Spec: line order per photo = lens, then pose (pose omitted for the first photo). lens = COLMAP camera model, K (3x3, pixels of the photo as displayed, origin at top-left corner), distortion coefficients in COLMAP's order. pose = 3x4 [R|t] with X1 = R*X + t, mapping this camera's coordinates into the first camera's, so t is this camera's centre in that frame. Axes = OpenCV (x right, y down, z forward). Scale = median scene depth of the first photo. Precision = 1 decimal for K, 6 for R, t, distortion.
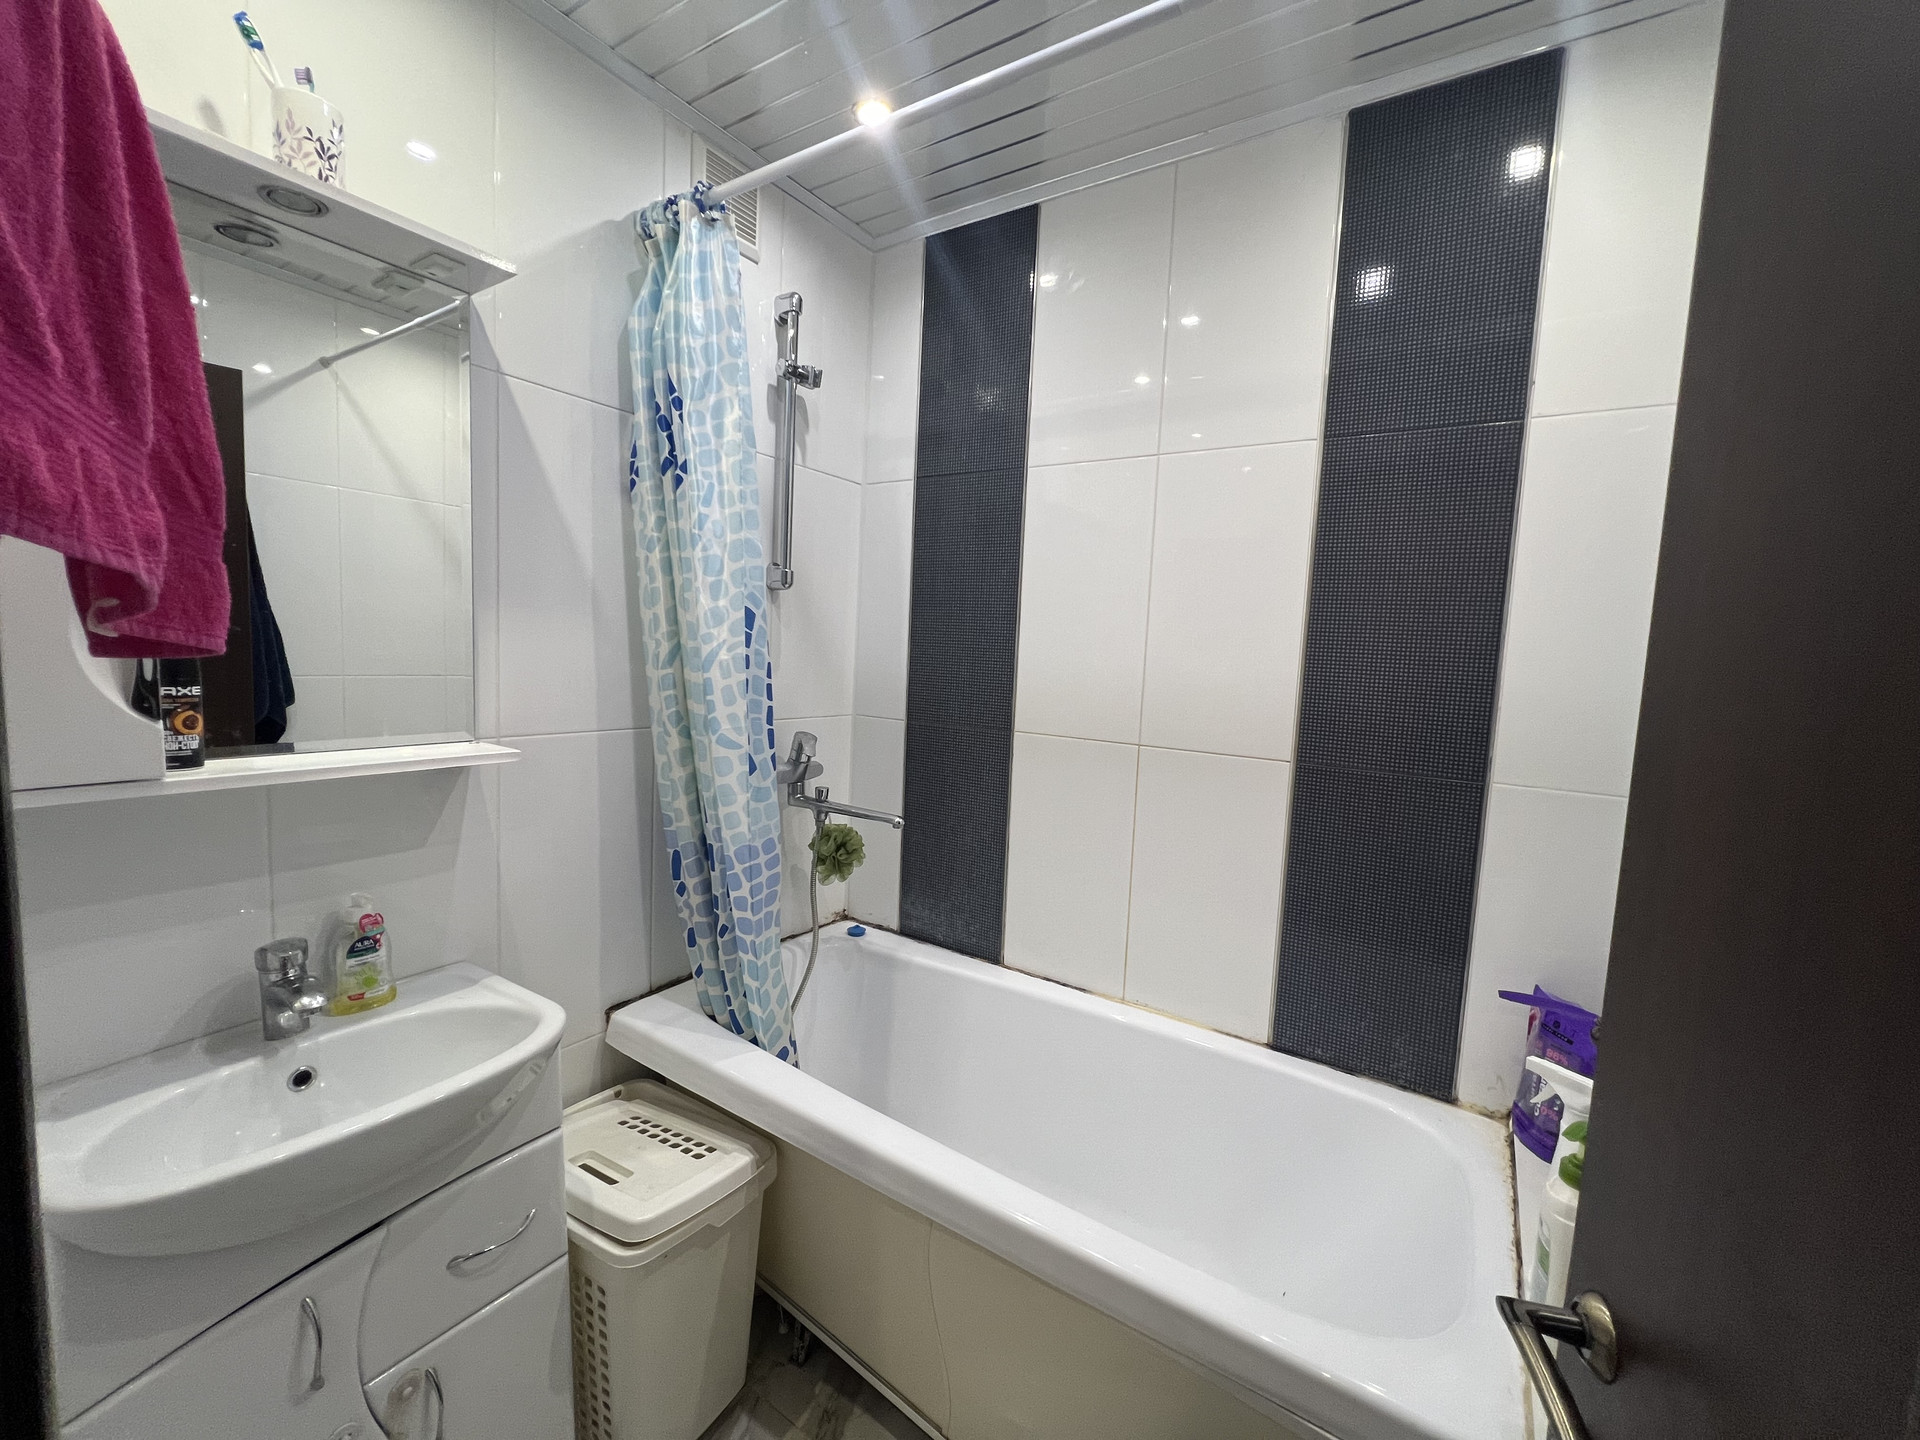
lens RADIAL K [[771.4, 0, 962.5], [0, 771.4, 718.4], [0, 0, 1]] dist [-0.001817, 0.000503]
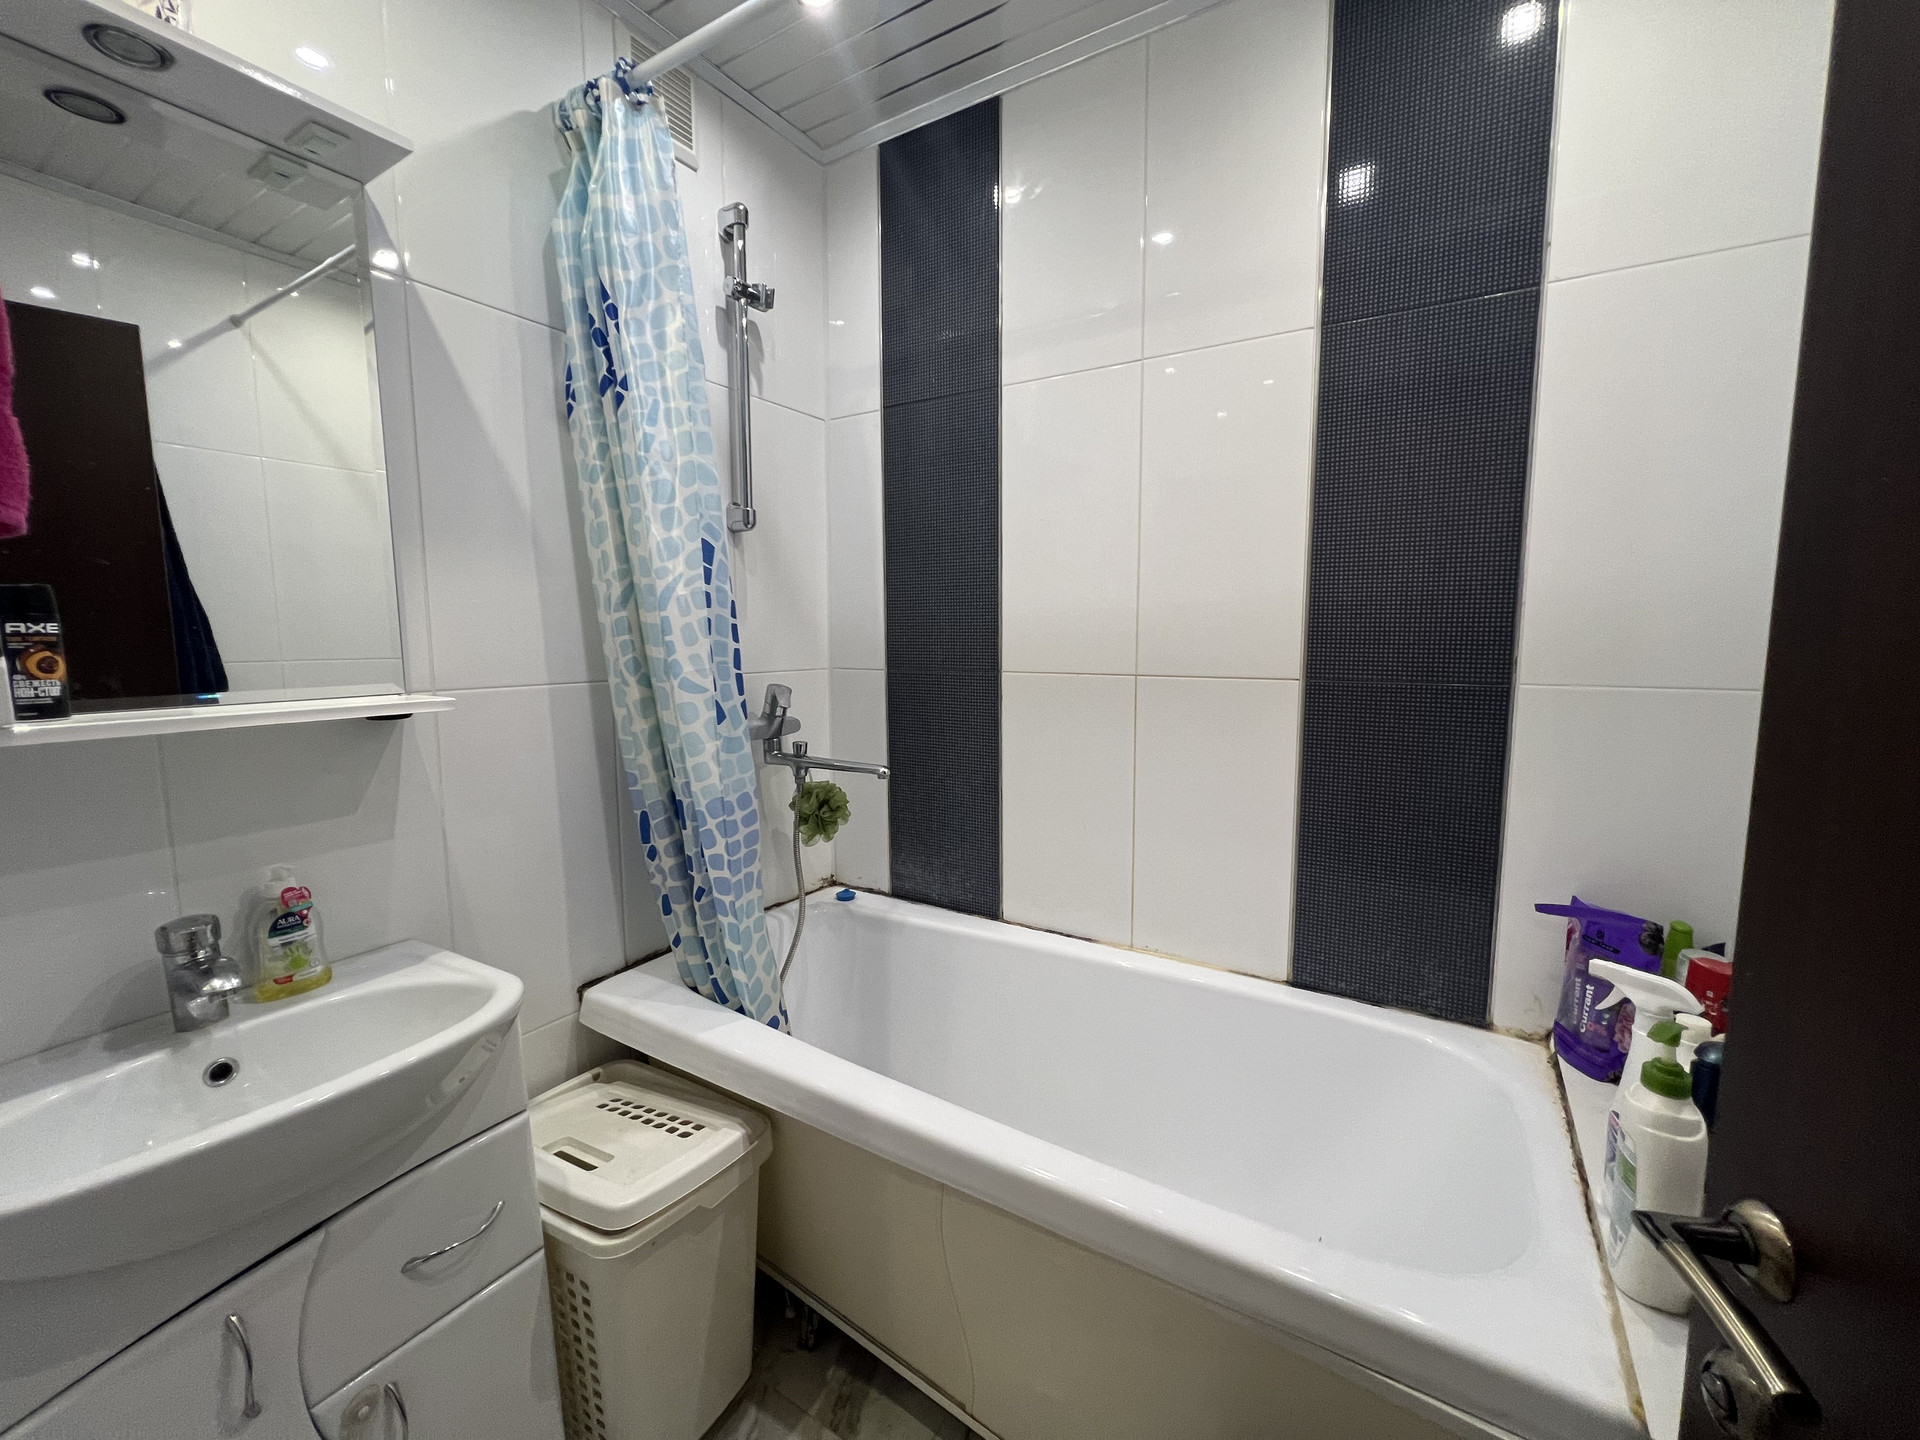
lens RADIAL K [[771.4, 0, 962.5], [0, 771.4, 718.4], [0, 0, 1]] dist [-0.001817, 0.000503]
pose [[0.998348, -0.052628, 0.023054, -0.007288], [0.052124, 0.998399, 0.021948, 0.066189], [-0.024172, -0.020710, 0.999493, 0.080206]]
